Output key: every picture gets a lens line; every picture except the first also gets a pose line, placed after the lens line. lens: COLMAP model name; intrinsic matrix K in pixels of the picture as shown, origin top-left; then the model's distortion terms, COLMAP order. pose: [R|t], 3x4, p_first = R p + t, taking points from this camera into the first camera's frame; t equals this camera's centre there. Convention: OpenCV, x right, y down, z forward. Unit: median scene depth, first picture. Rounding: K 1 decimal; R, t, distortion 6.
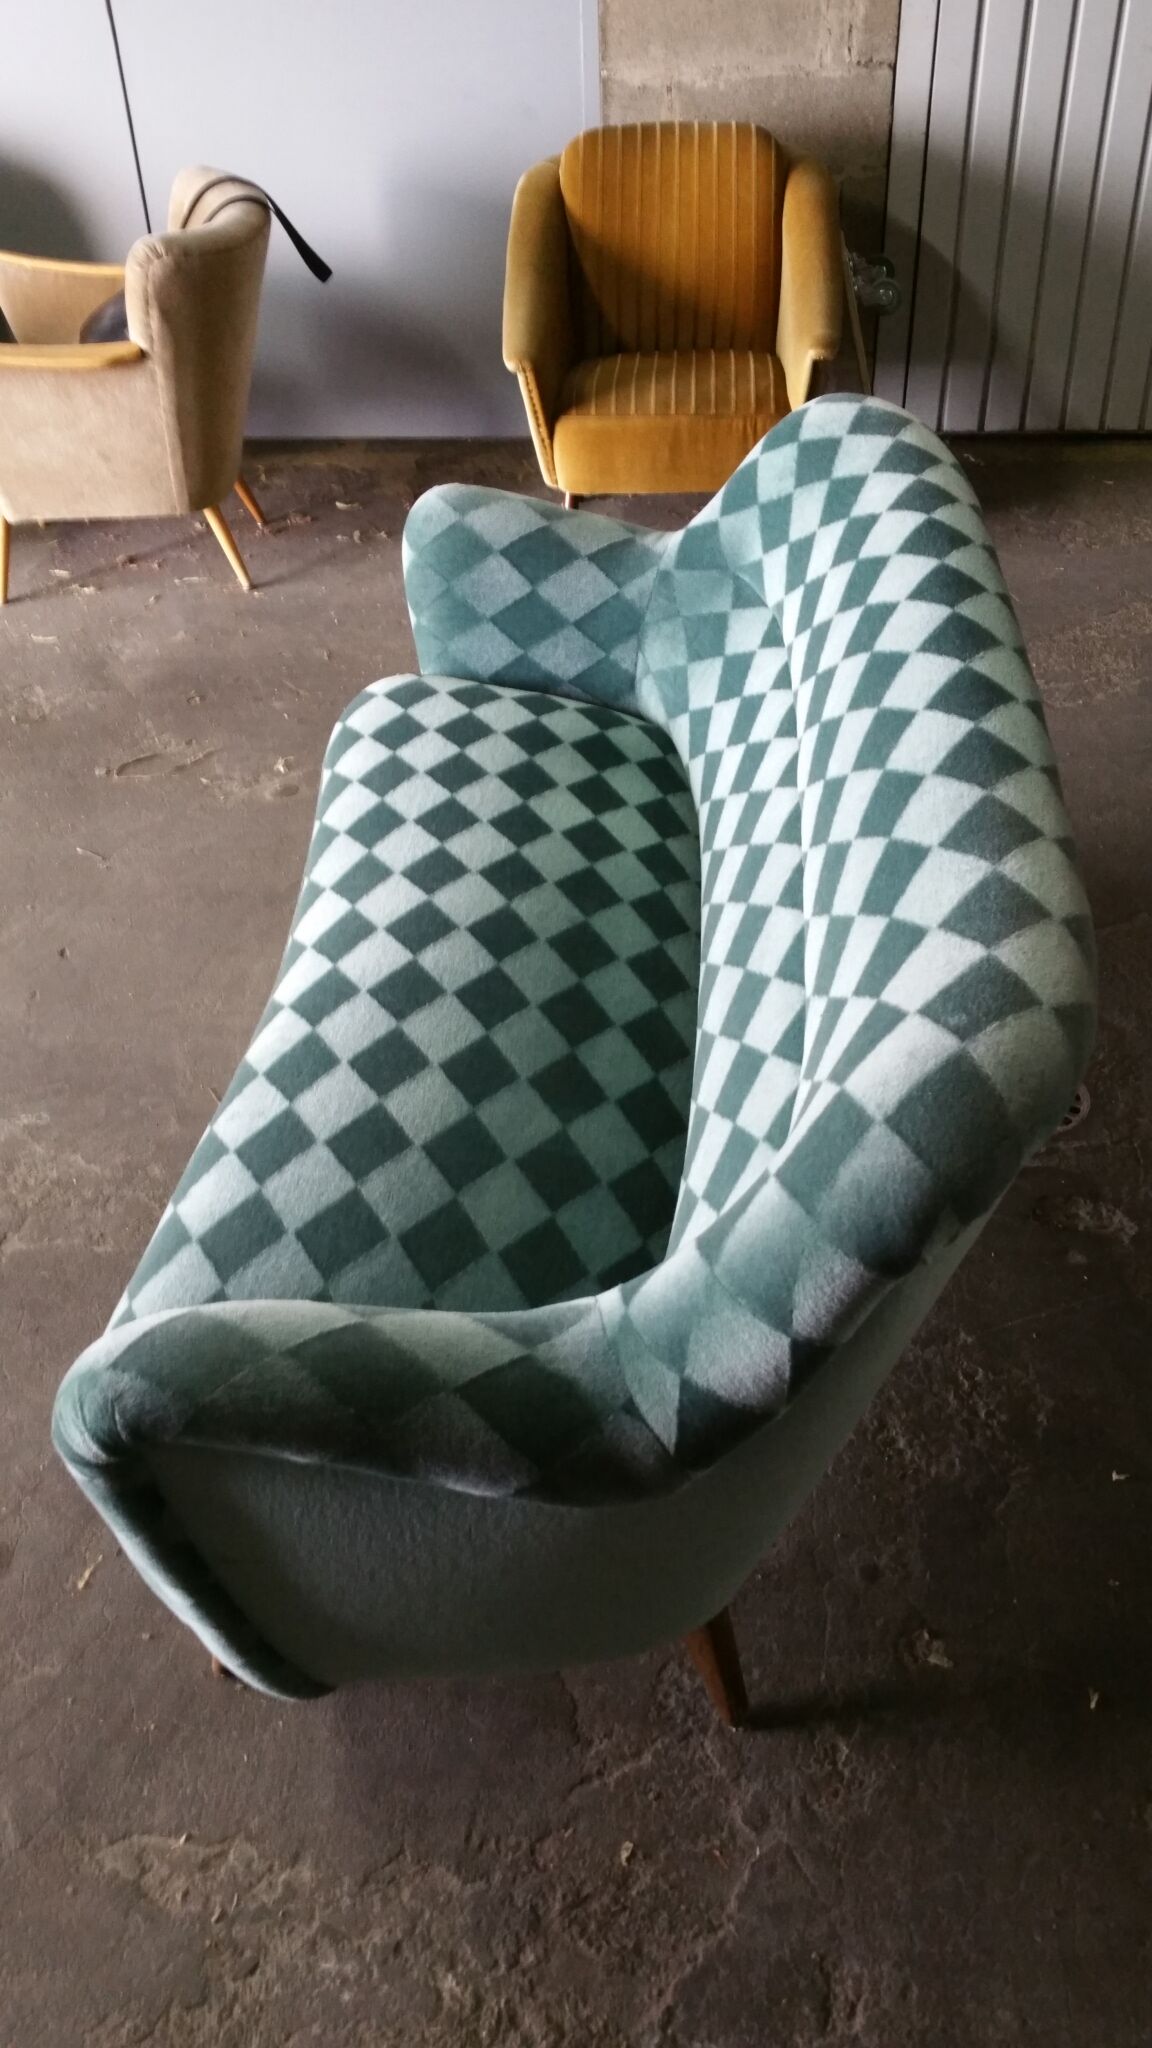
lens RADIAL K [[1706.9, 0, 629.7], [0, 1706.9, 1131.7], [0, 0, 1]] dist [0.117069, -0.219613]
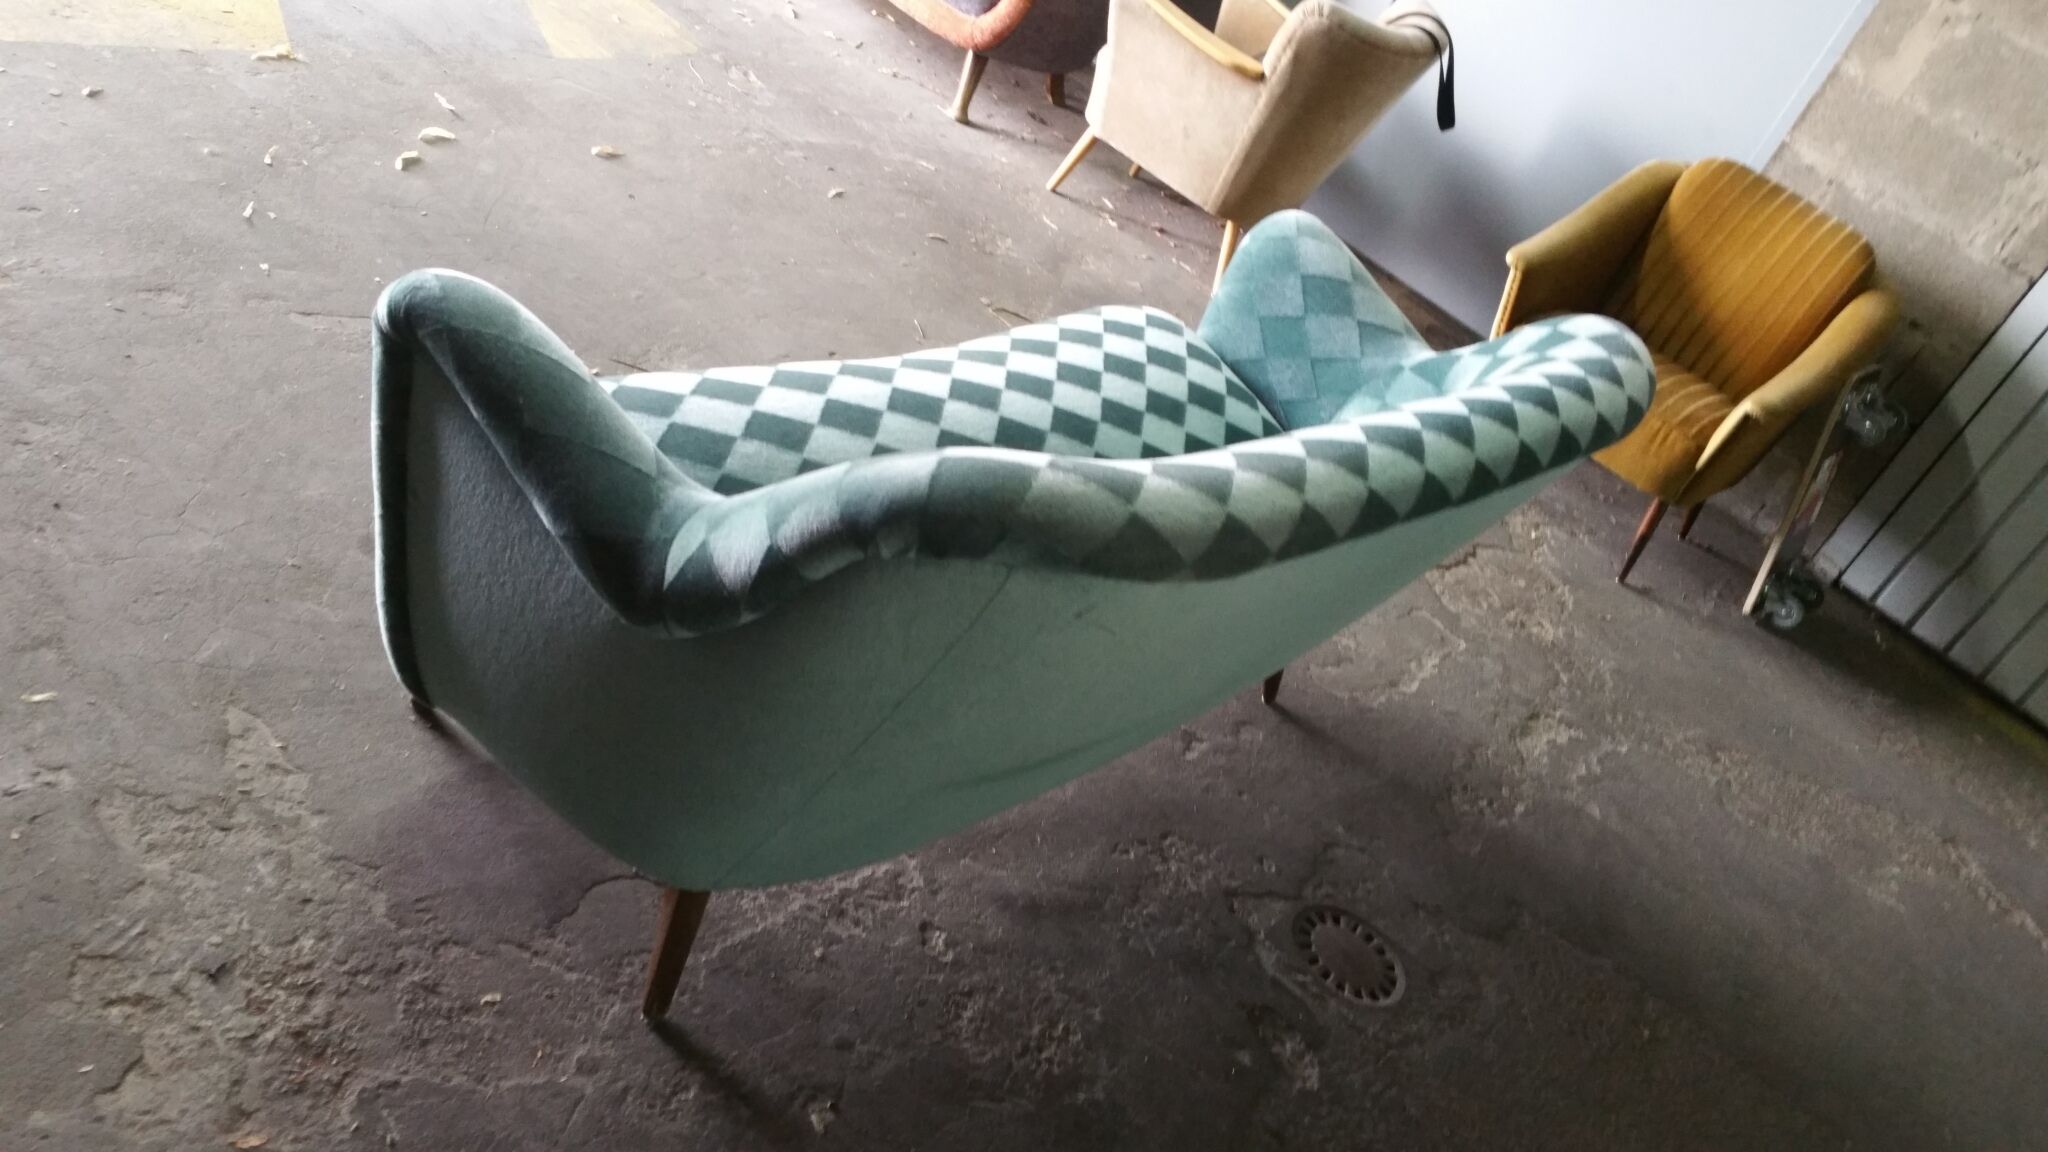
lens RADIAL K [[1735.7, 0, 1003.8], [0, 1735.7, 741.7], [0, 0, 1]] dist [0.179929, -0.335578]
pose [[0.696487, 0.632617, -0.338677, 0.433044], [-0.688075, 0.722717, -0.065056, 0.114147], [0.203612, 0.278346, 0.938651, -0.057788]]
